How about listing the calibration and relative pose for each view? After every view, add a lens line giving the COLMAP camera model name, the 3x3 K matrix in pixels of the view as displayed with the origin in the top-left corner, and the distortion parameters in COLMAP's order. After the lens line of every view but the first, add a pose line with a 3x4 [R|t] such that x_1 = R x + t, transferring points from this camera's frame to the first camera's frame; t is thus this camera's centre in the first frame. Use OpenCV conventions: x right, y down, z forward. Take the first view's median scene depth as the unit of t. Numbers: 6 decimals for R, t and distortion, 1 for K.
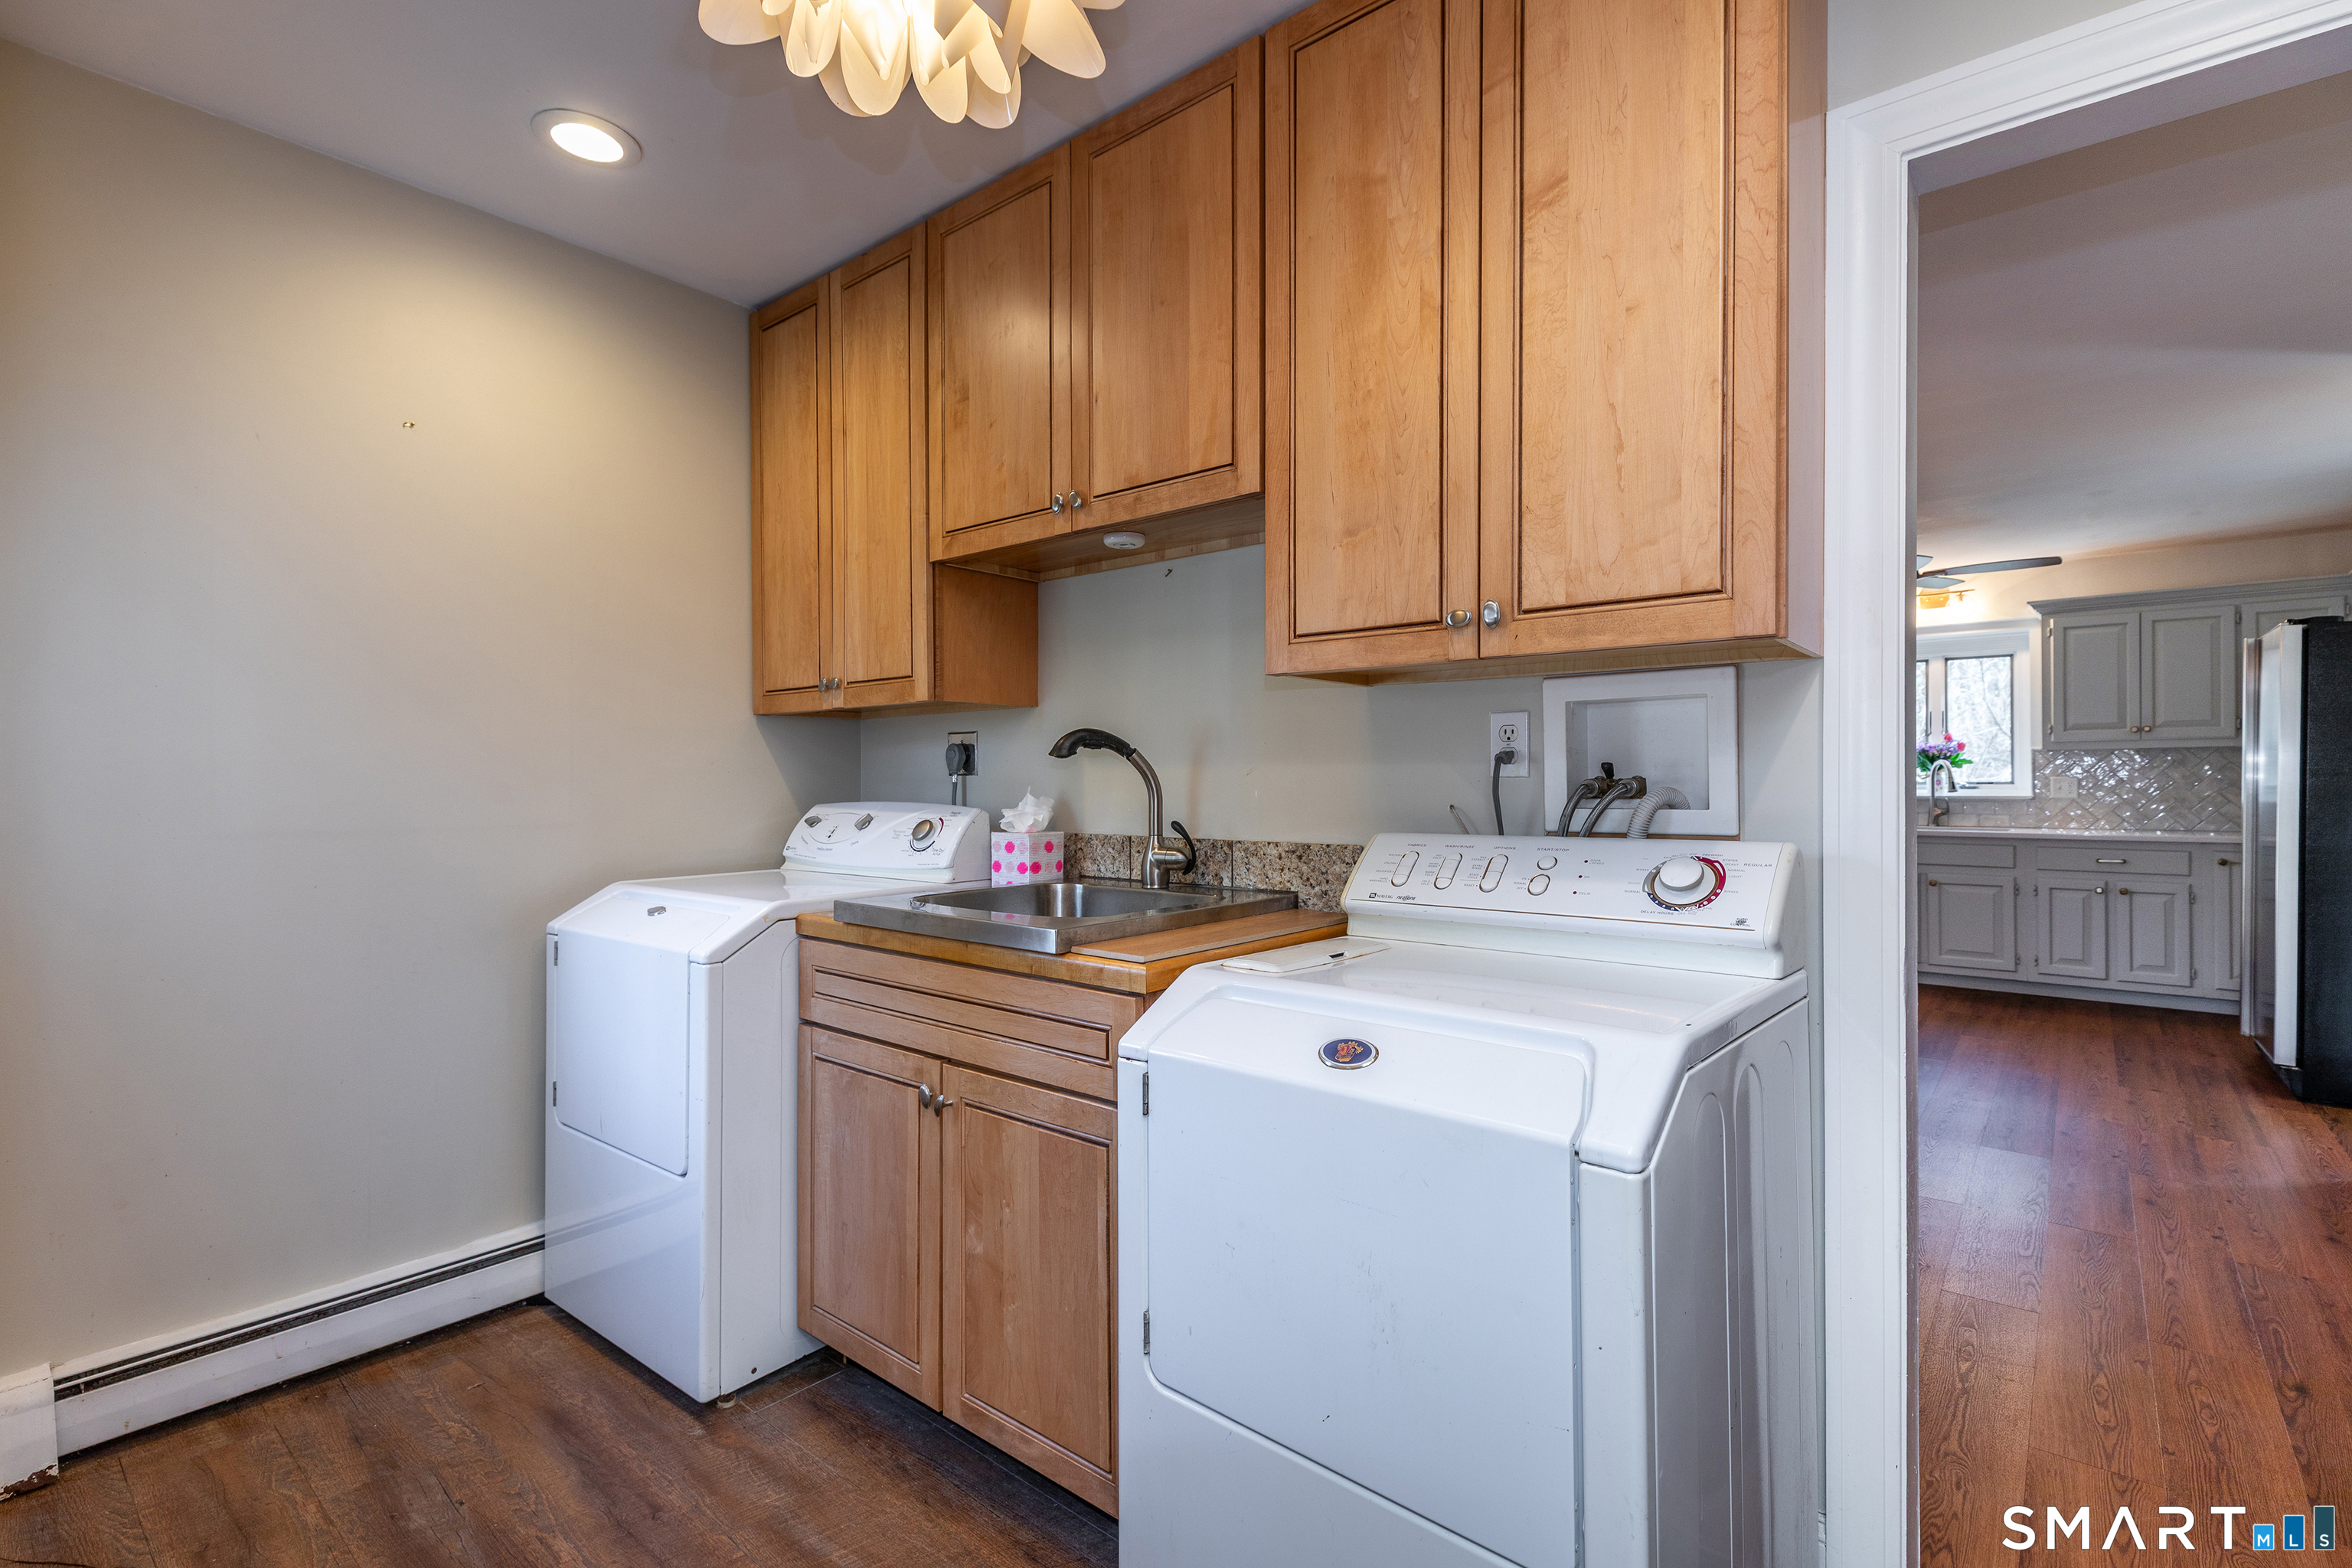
lens RADIAL K [[1048.7, 0, 1174.2], [0, 1048.7, 784.9], [0, 0, 1]] dist [0.025623, -0.010570]
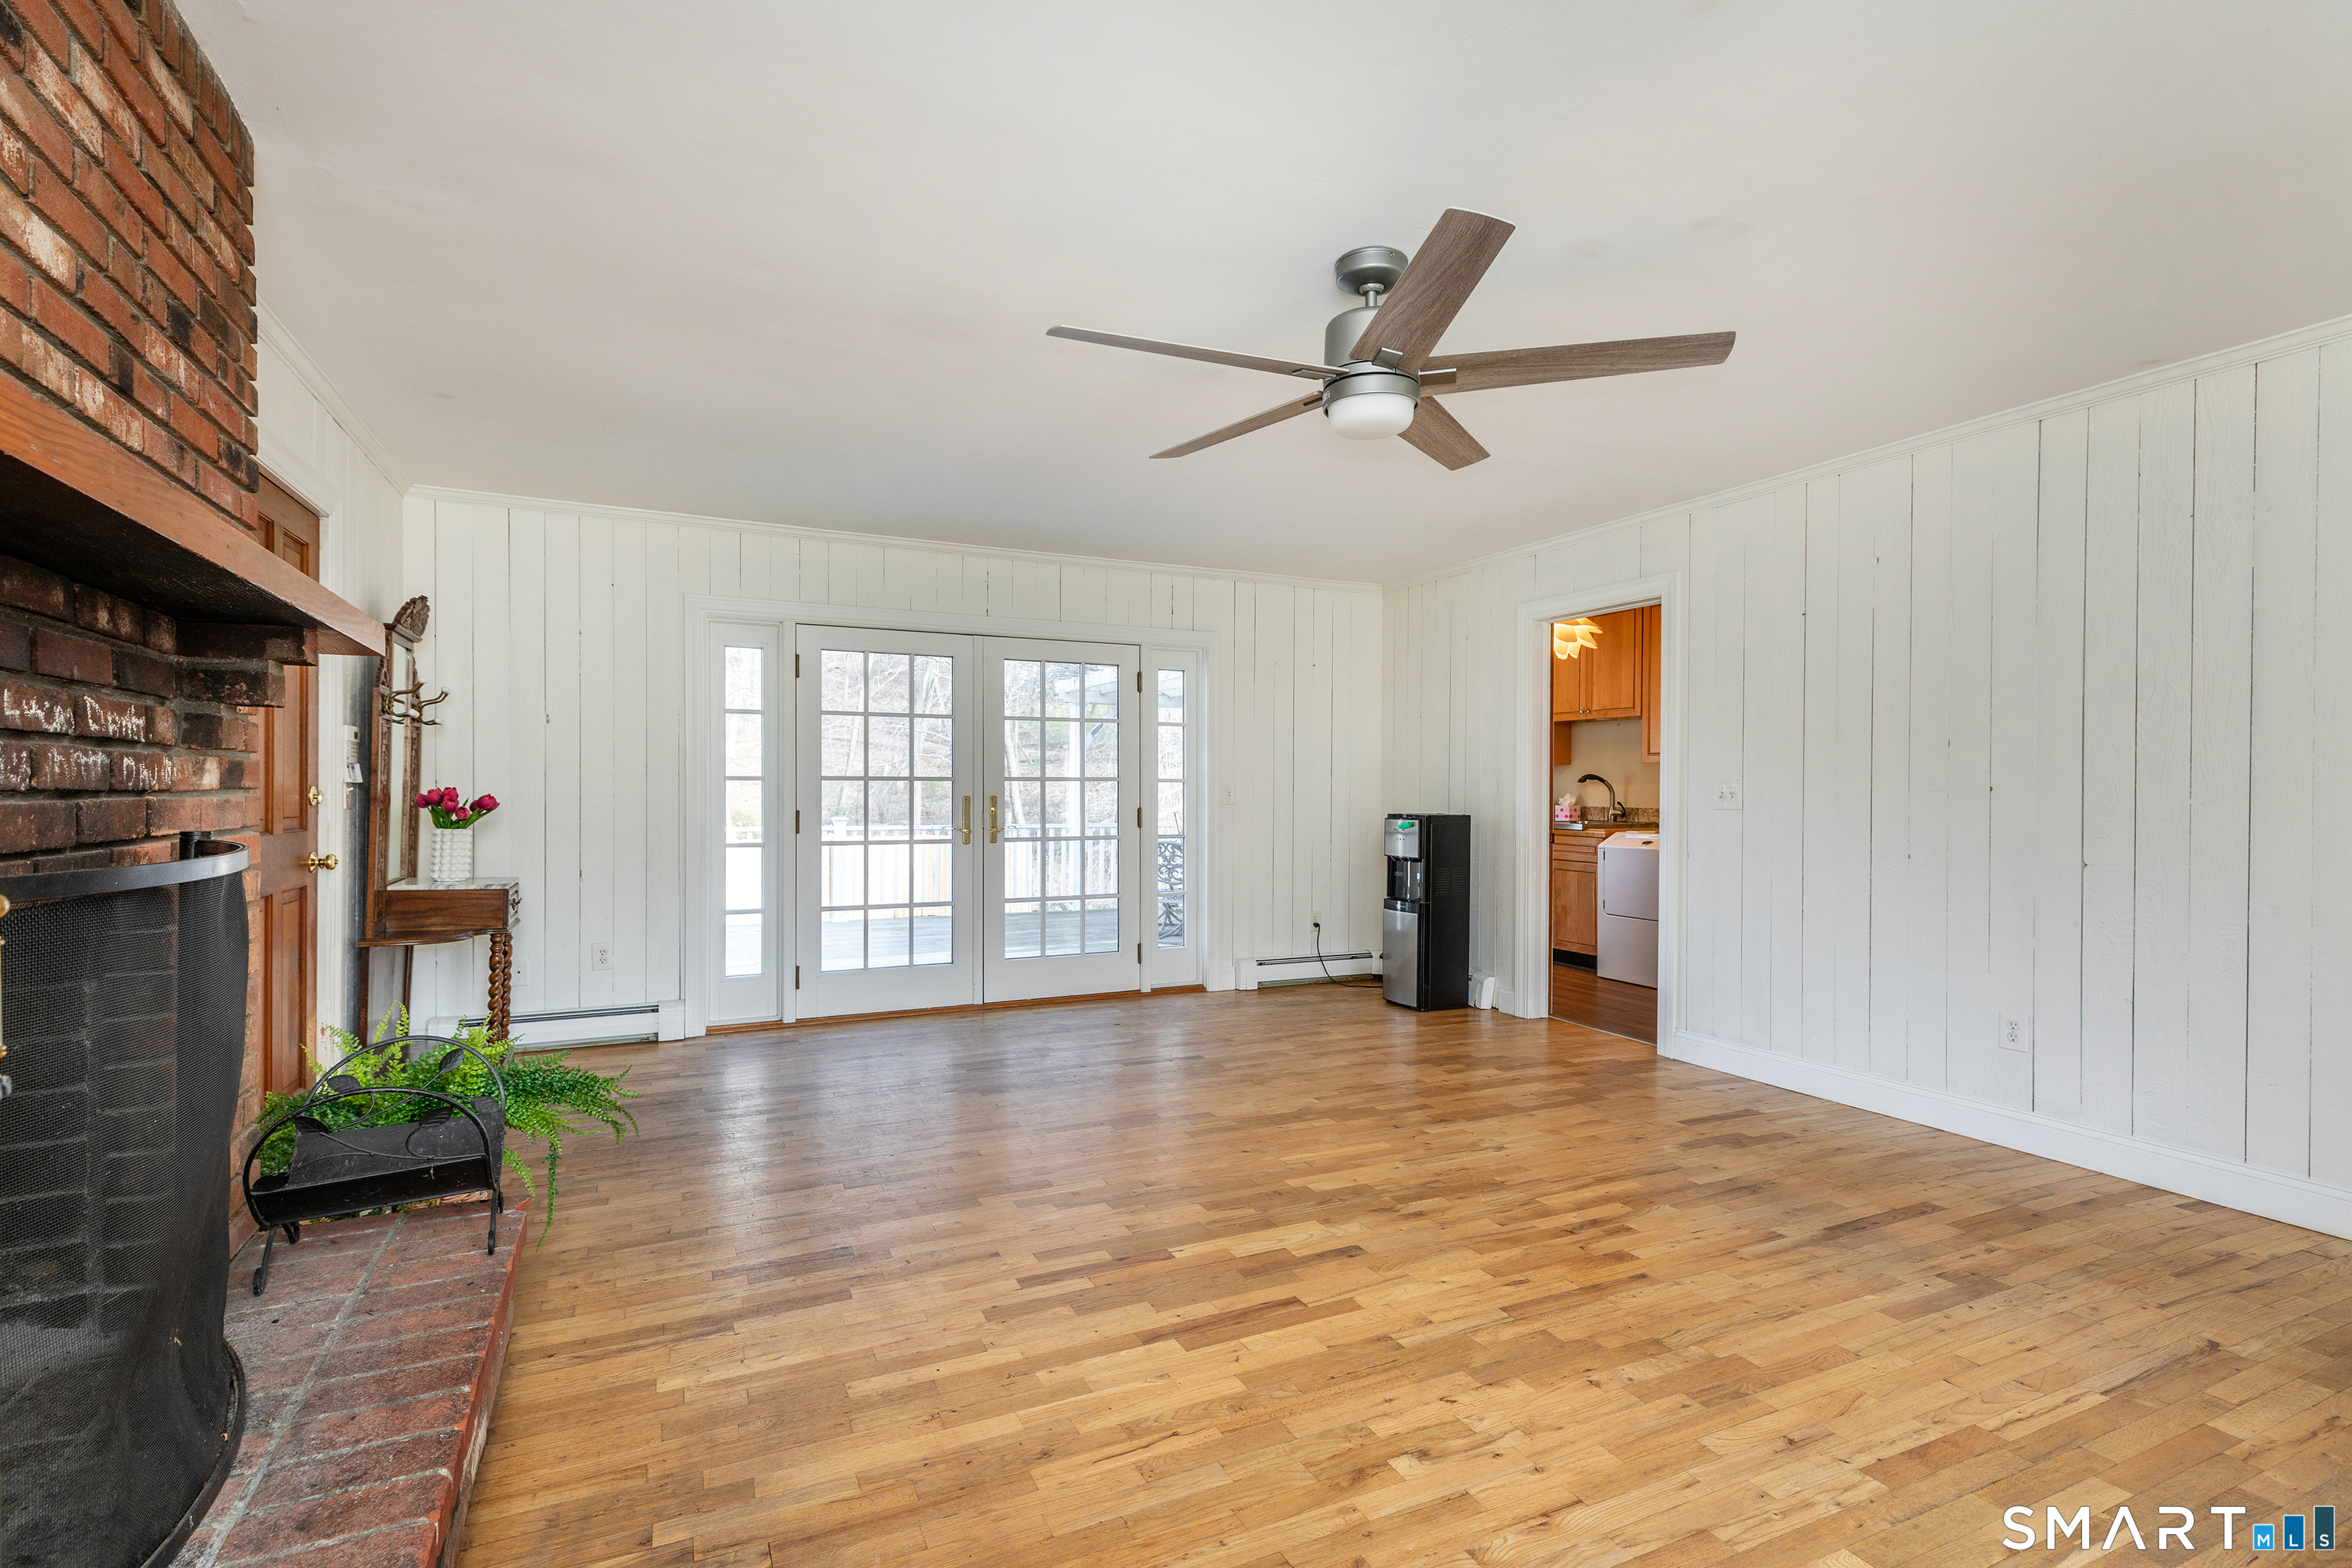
lens RADIAL K [[1048.7, 0, 1138.4], [0, 1048.7, 788.0], [0, 0, 1]] dist [0.025623, -0.010570]
pose [[0.887211, 0.004531, -0.461341, 0.190750], [-0.005193, 0.999987, -0.000165, -0.000719], [0.461334, 0.002542, 0.887223, -2.637974]]
